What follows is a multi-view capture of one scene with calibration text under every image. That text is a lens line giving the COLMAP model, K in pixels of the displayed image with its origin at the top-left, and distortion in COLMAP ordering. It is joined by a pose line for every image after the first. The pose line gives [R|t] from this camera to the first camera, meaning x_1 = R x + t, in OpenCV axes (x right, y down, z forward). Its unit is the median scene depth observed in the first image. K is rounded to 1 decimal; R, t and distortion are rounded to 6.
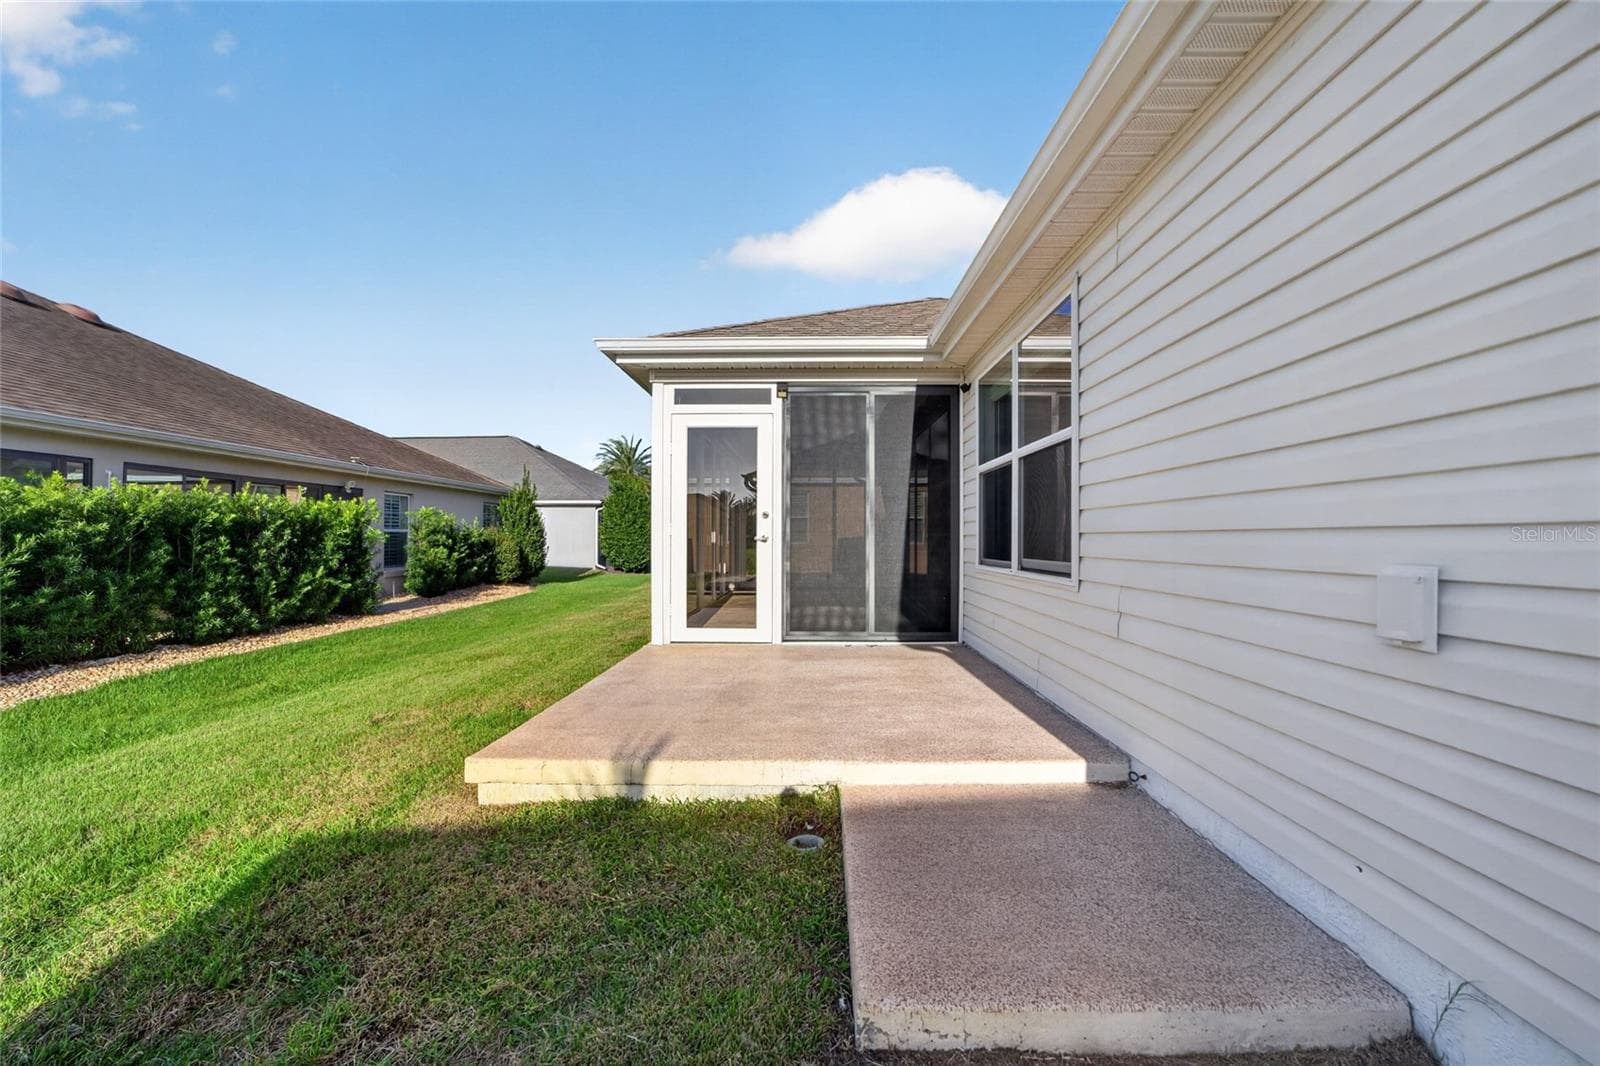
lens RADIAL K [[615.2, 0, 798.5], [0, 615.2, 534.6], [0, 0, 1]] dist [-0.027423, 0.000435]
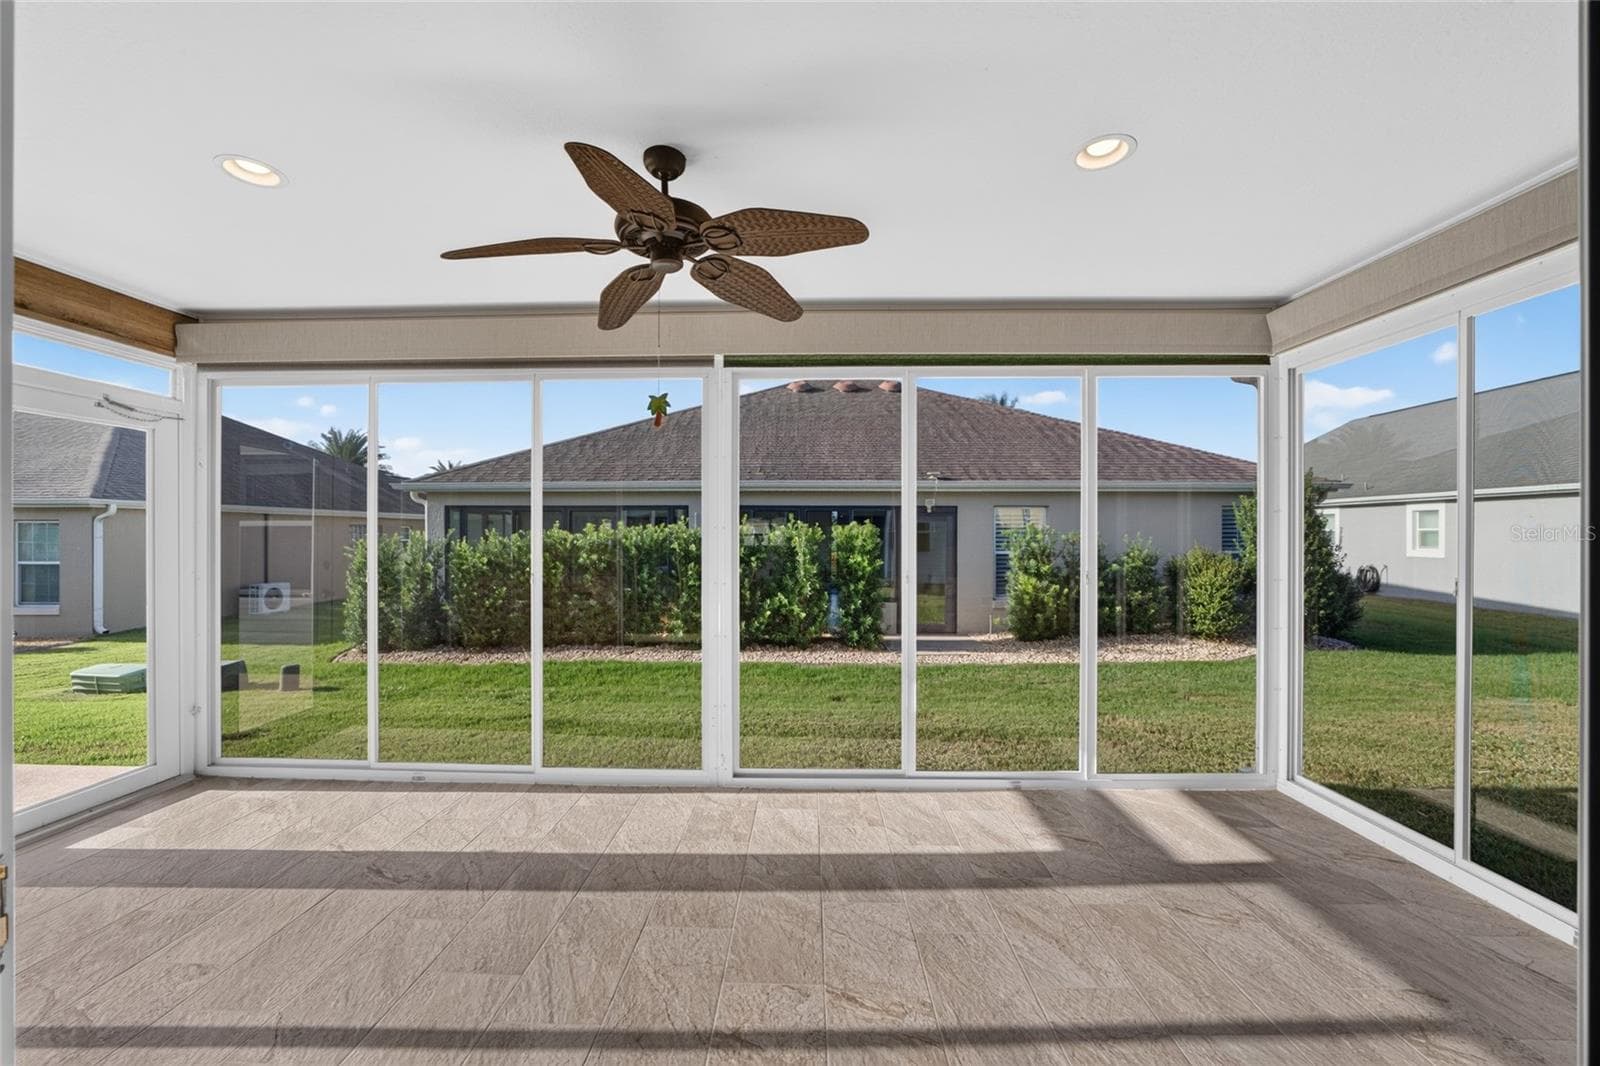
lens RADIAL K [[615.2, 0, 784.7], [0, 615.2, 534.6], [0, 0, 1]] dist [-0.027423, 0.000435]
pose [[-0.000457, -0.004390, -0.999990, 0.211845], [0.002467, 0.999987, -0.004391, -0.035643], [0.999997, -0.002469, -0.000446, 0.878777]]
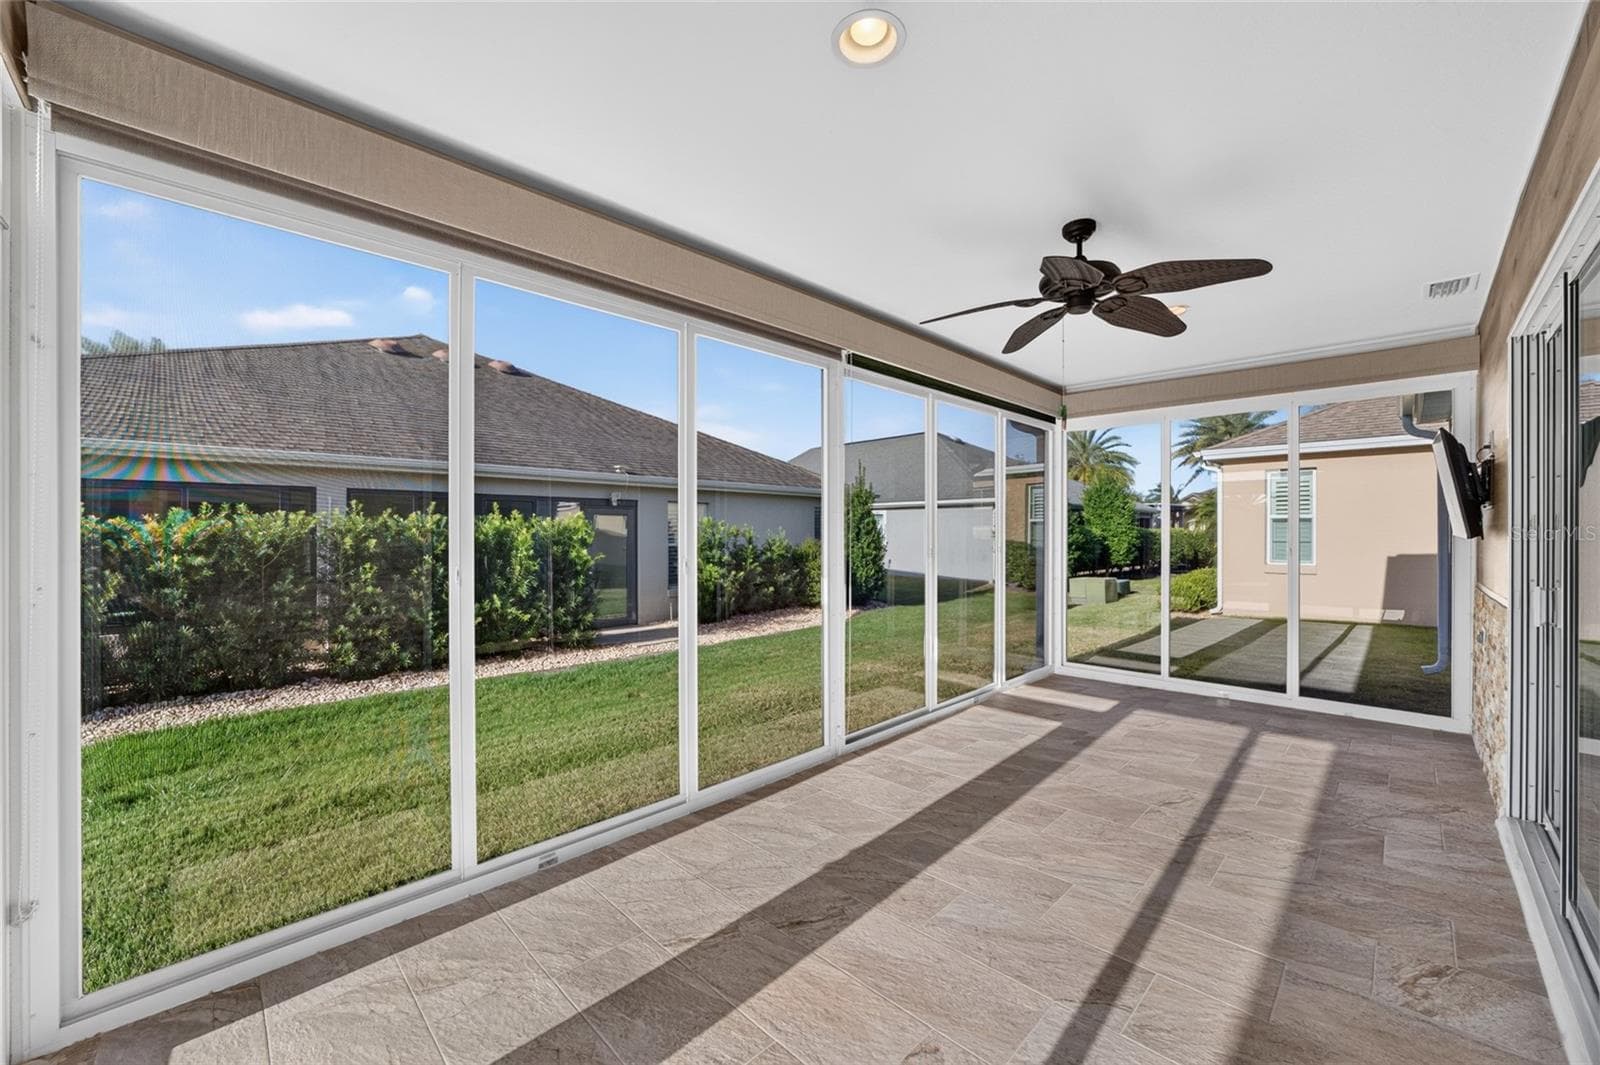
lens RADIAL K [[615.2, 0, 798.8], [0, 615.2, 531.3], [0, 0, 1]] dist [-0.027423, 0.000435]
pose [[0.717166, -0.005696, -0.696879, 0.114342], [0.006477, 0.999978, -0.001507, -0.030118], [0.696873, -0.003433, 0.717187, 0.589937]]
